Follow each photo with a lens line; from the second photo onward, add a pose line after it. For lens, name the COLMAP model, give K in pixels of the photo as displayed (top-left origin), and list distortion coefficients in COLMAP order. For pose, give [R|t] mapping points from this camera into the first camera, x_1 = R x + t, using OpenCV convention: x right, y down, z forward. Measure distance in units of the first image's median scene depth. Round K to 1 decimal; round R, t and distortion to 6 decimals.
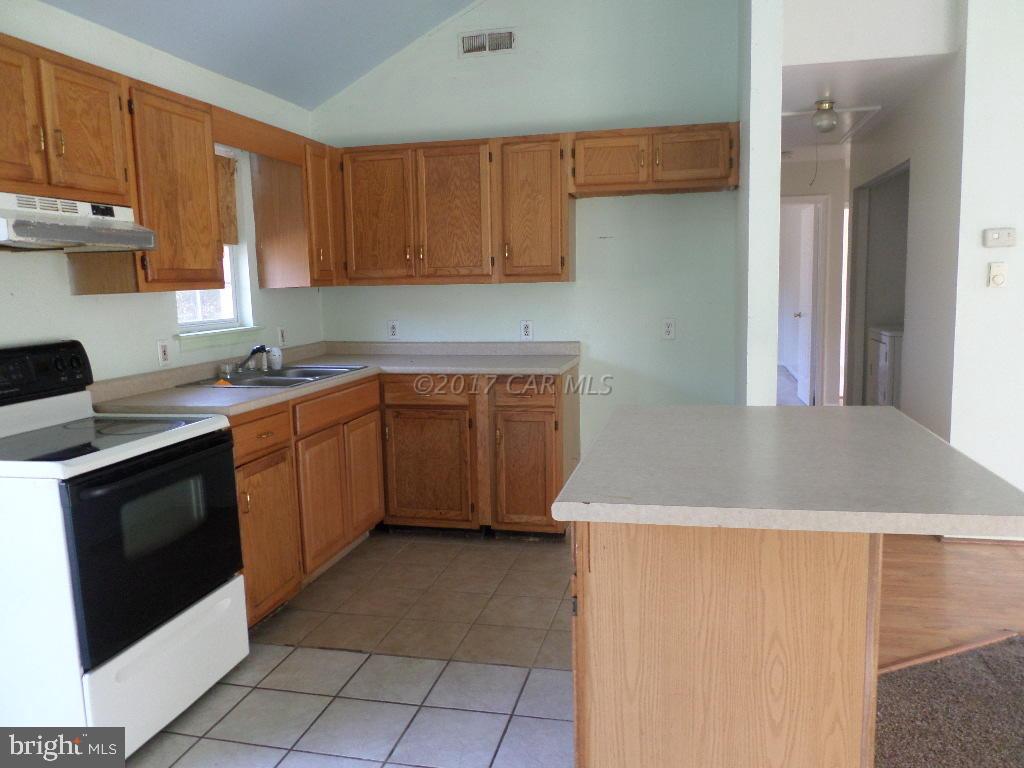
lens RADIAL K [[775.2, 0, 510.1], [0, 775.2, 380.2], [0, 0, 1]] dist [-0.007325, -0.004181]
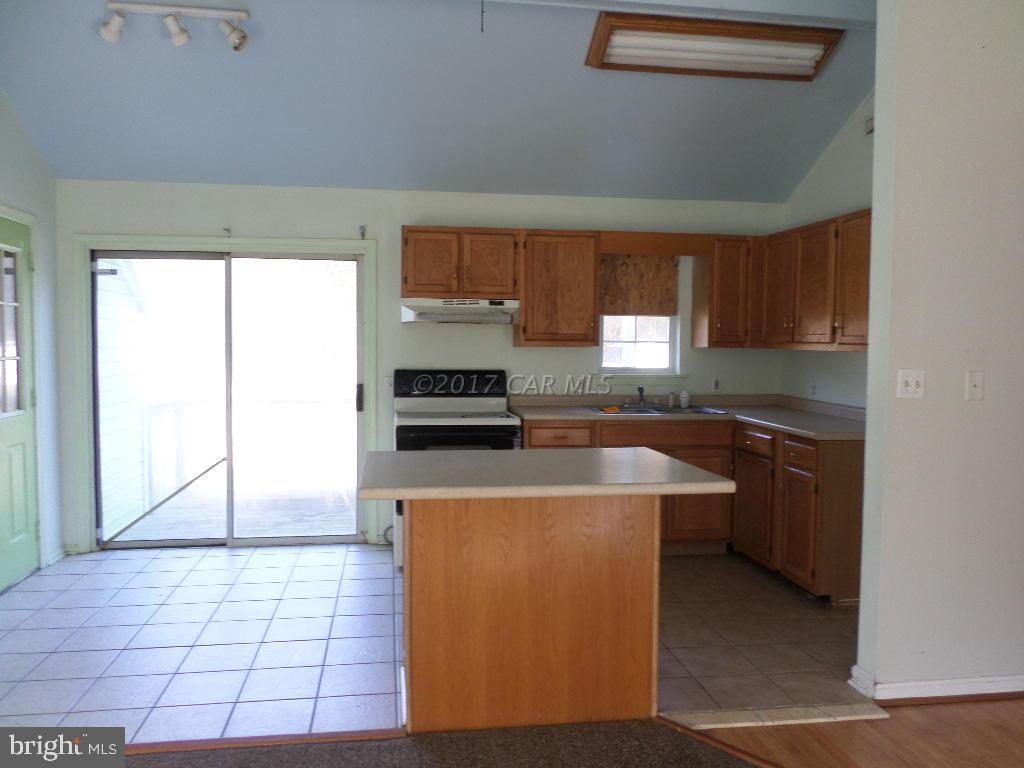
lens RADIAL K [[775.2, 0, 509.5], [0, 775.2, 386.5], [0, 0, 1]] dist [-0.007325, -0.004181]
pose [[0.379763, 0.084477, -0.921219, 1.138501], [-0.138113, 0.989838, 0.033834, -0.074787], [0.914716, 0.114383, 0.387571, 0.275704]]
